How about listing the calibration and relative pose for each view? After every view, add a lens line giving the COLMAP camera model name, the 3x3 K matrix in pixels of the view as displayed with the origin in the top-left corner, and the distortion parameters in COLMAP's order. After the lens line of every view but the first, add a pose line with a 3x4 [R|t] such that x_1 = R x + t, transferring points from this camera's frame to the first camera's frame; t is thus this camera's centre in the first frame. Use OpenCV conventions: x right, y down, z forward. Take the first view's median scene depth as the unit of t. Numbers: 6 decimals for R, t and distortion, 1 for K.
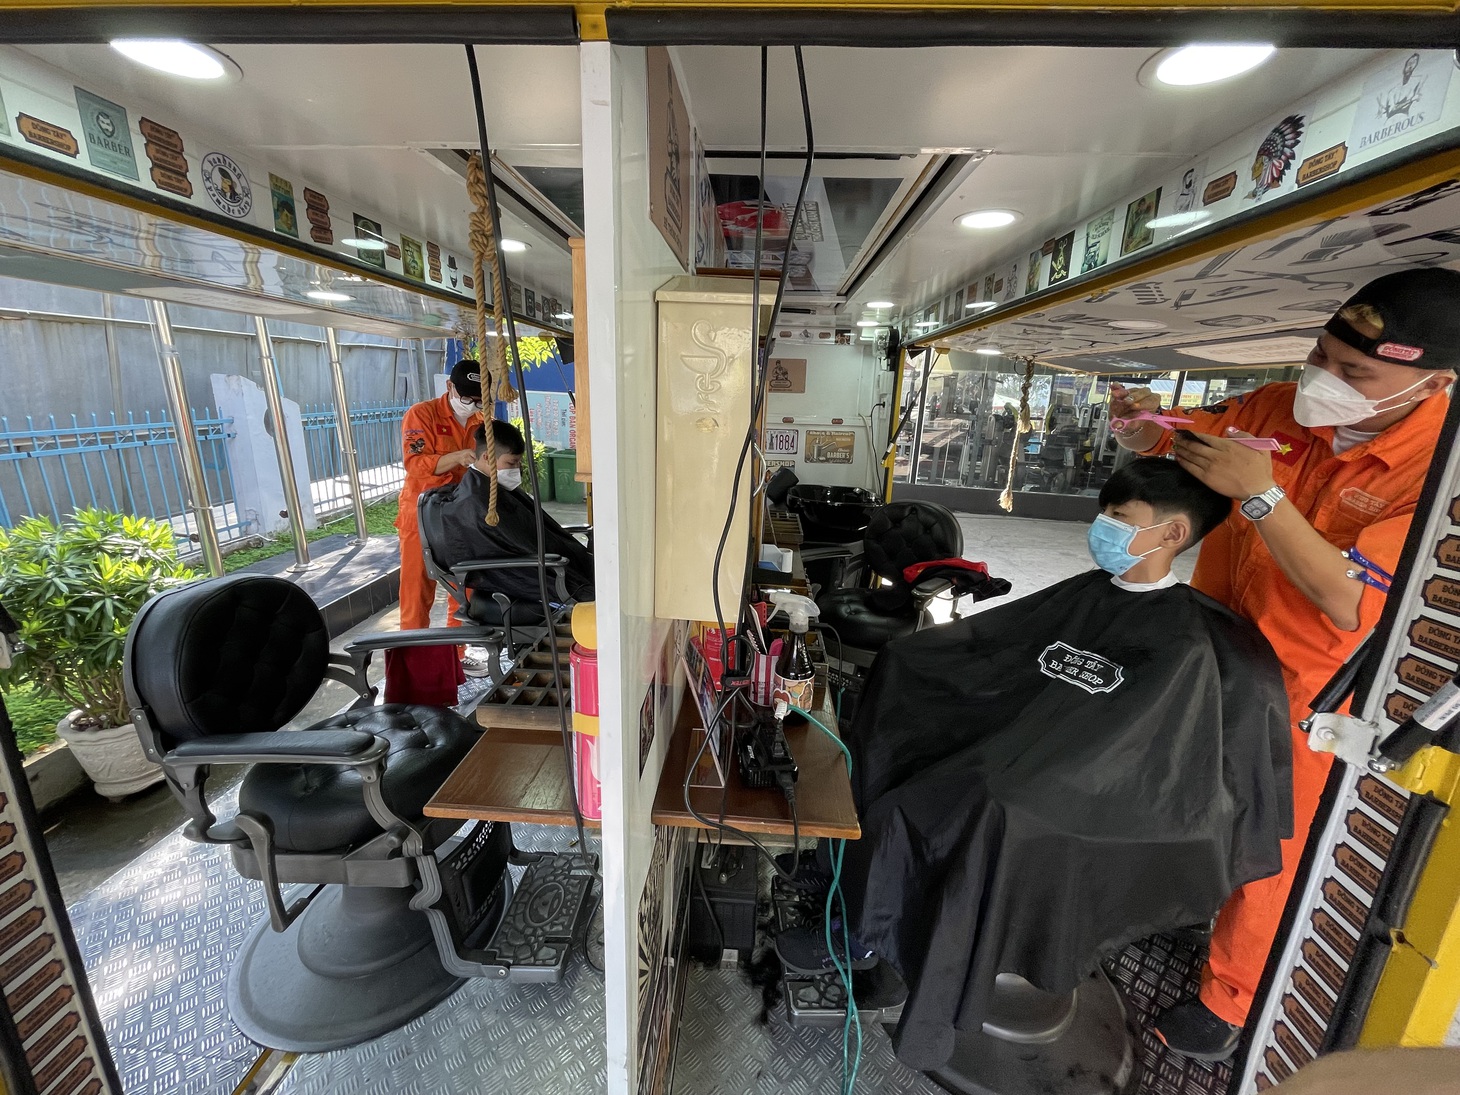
lens RADIAL K [[589.3, 0, 733.6], [0, 589.3, 550.8], [0, 0, 1]] dist [-0.001366, -0.000344]
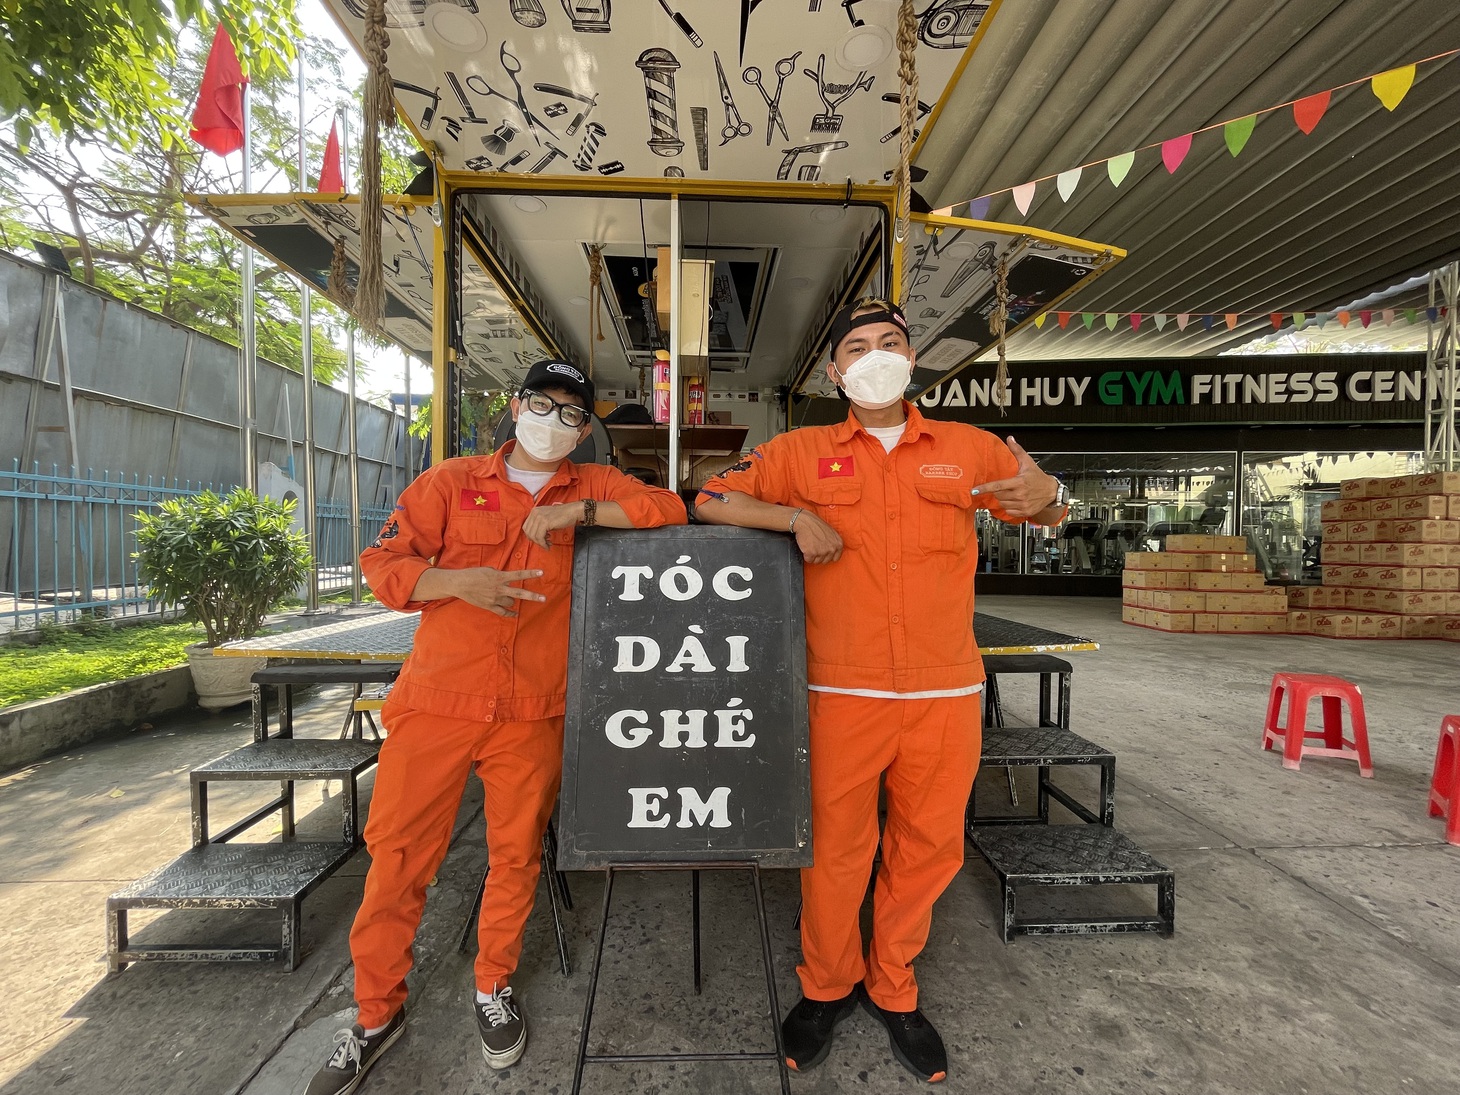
lens RADIAL K [[589.3, 0, 726.5], [0, 589.3, 547.9], [0, 0, 1]] dist [-0.001366, -0.000344]
pose [[0.995393, -0.018445, 0.094089, -0.040186], [0.041378, 0.967872, -0.248015, 0.404233], [-0.086492, 0.250766, 0.964176, -0.395149]]
